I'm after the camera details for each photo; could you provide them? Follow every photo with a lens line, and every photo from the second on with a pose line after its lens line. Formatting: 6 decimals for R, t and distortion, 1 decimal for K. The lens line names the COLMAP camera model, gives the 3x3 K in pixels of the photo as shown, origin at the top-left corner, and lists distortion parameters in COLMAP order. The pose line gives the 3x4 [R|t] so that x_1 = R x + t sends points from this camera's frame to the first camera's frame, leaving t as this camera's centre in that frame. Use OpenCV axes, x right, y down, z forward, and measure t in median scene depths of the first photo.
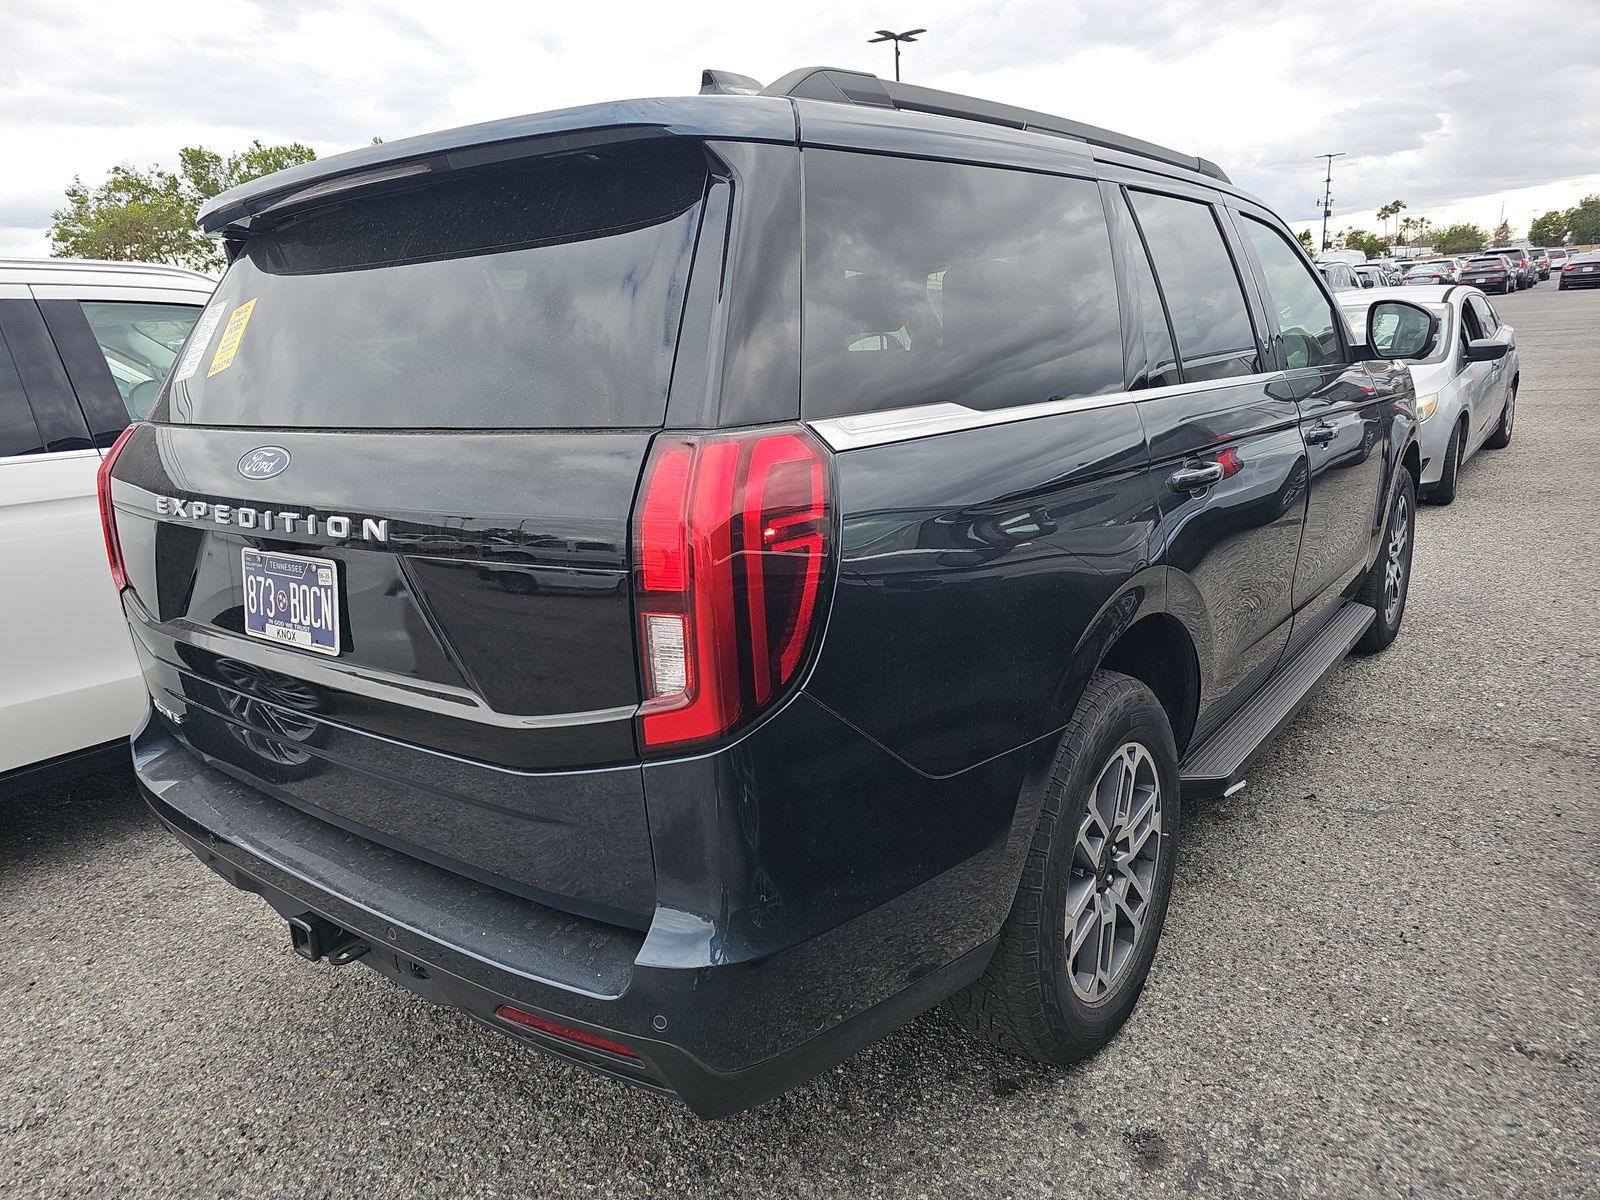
lens RADIAL K [[1125.7, 0, 802.2], [0, 1125.7, 604.9], [0, 0, 1]] dist [0.049538, -0.015110]
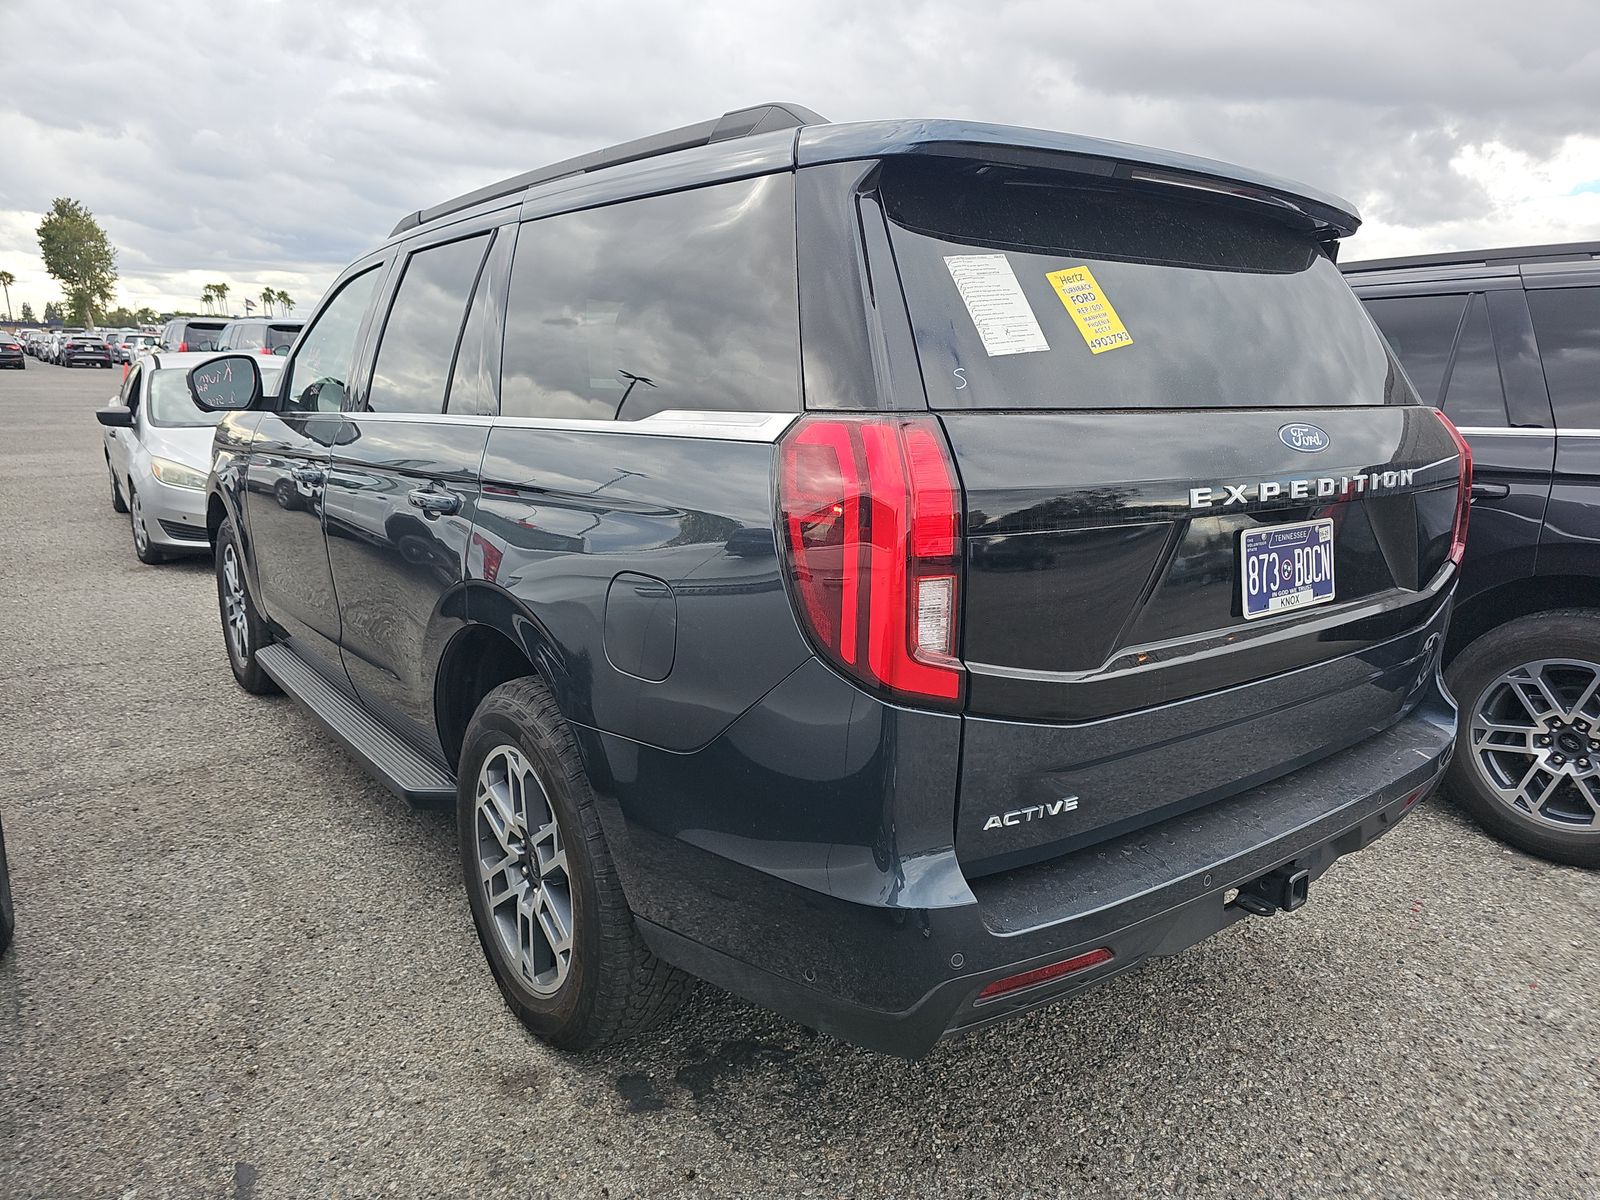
lens RADIAL K [[1125.7, 0, 796.4], [0, 1125.7, 587.7], [0, 0, 1]] dist [0.049538, -0.015110]
pose [[0.221880, -0.122305, 0.967373, -1.640518], [0.207978, 0.975208, 0.075593, -0.167919], [-0.952635, 0.184420, 0.241816, 1.226081]]
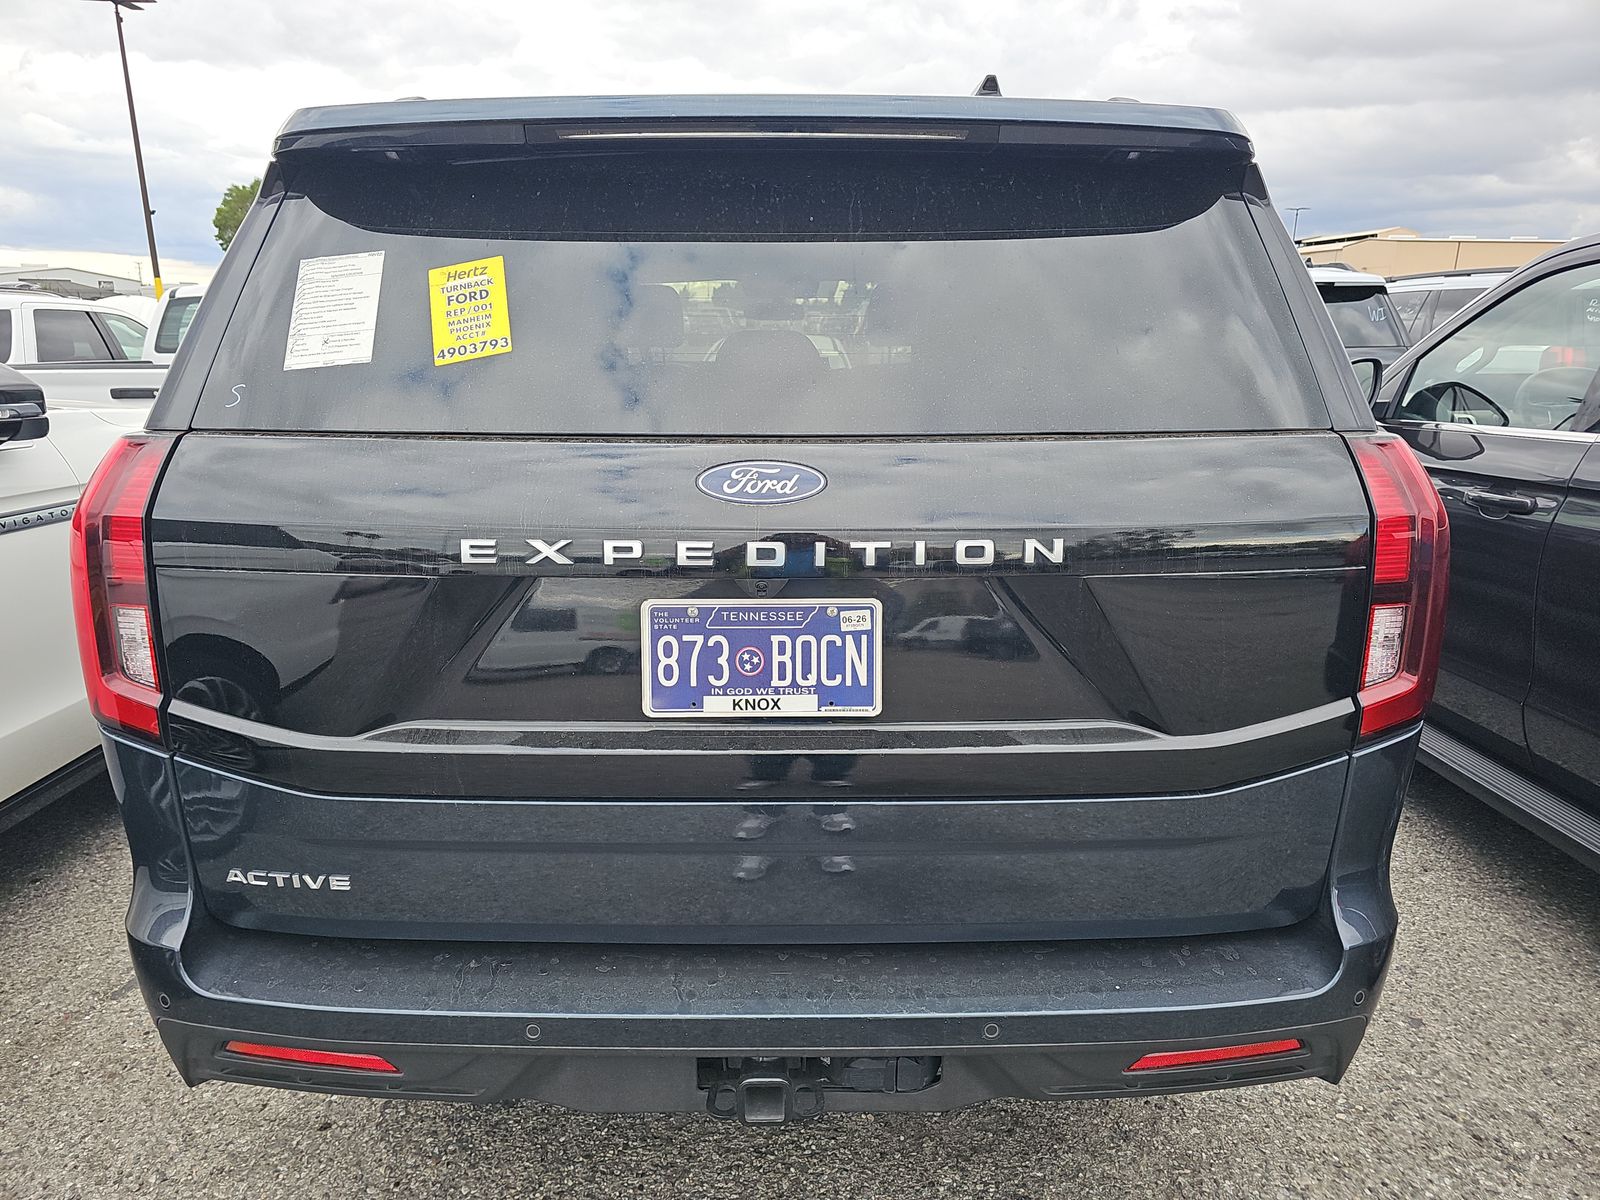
lens RADIAL K [[1125.7, 0, 805.0], [0, 1125.7, 606.1], [0, 0, 1]] dist [0.049538, -0.015110]
pose [[0.777944, -0.090154, 0.621833, -0.932875], [0.107358, 0.994172, 0.009825, -0.045897], [-0.619094, 0.059116, 0.783088, 0.391232]]
